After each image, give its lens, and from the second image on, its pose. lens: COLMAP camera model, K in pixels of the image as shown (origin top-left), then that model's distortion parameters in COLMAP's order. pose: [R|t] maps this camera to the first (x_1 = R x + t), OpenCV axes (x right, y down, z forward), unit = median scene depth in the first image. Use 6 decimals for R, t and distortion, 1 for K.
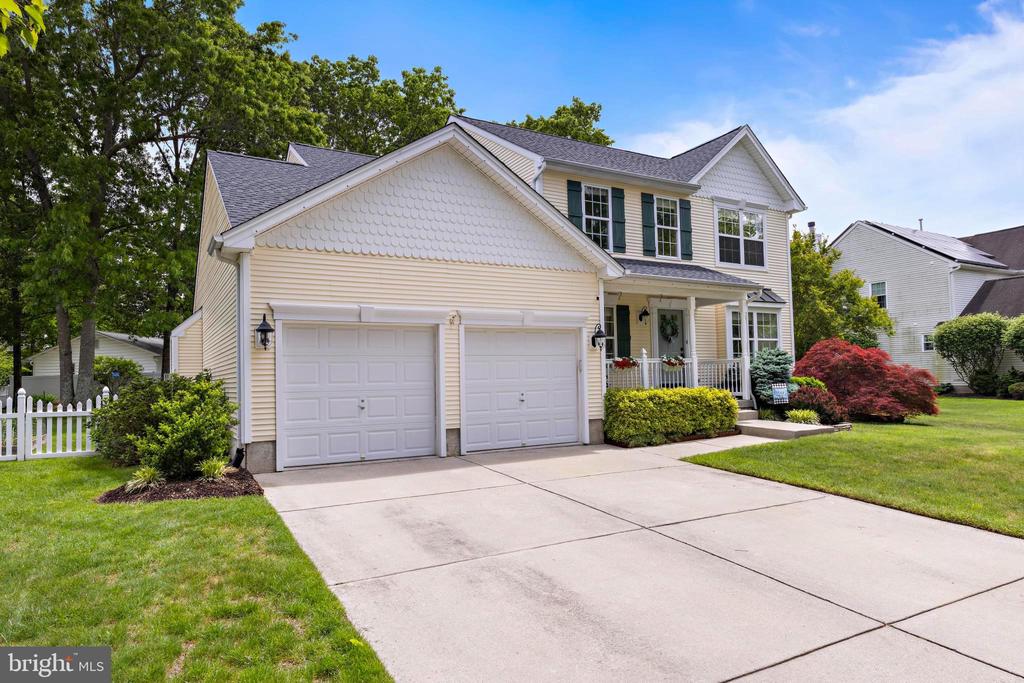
lens RADIAL K [[628.6, 0, 508.5], [0, 628.6, 339.4], [0, 0, 1]] dist [-0.002316, 0.000031]
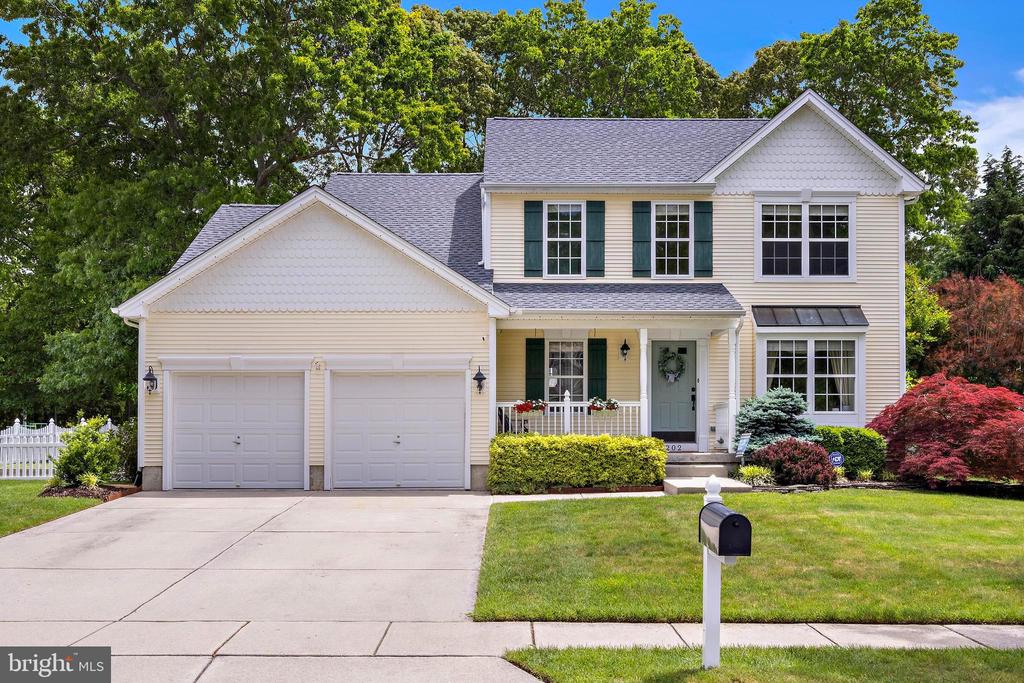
lens RADIAL K [[1021.1, 0, 513.4], [0, 1021.1, 346.2], [0, 0, 1]] dist [-0.017686, 0.000000]
pose [[0.869080, -0.020209, -0.494259, 0.785363], [0.013402, 0.999760, -0.017312, -0.021733], [0.494491, 0.008421, 0.869142, -0.268910]]
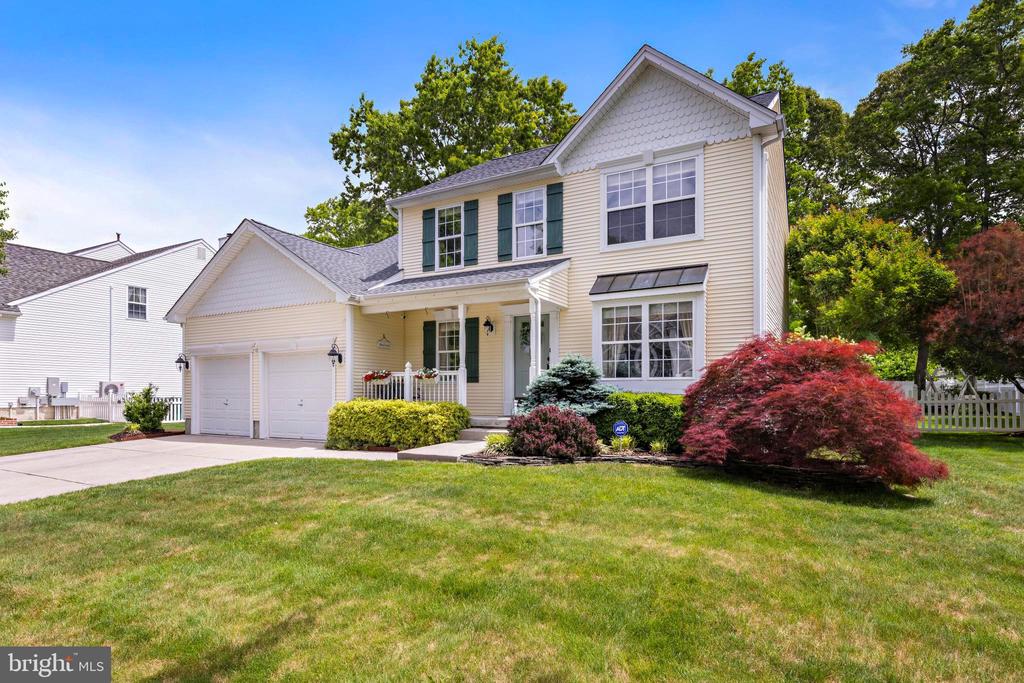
lens RADIAL K [[545.3, 0, 505.8], [0, 545.3, 373.3], [0, 0, 1]] dist [-0.002566, -0.001947]
pose [[0.516241, -0.002510, -0.856440, 0.981543], [0.050142, 0.998369, 0.027299, 0.014264], [0.854974, -0.057036, 0.515525, 0.603352]]
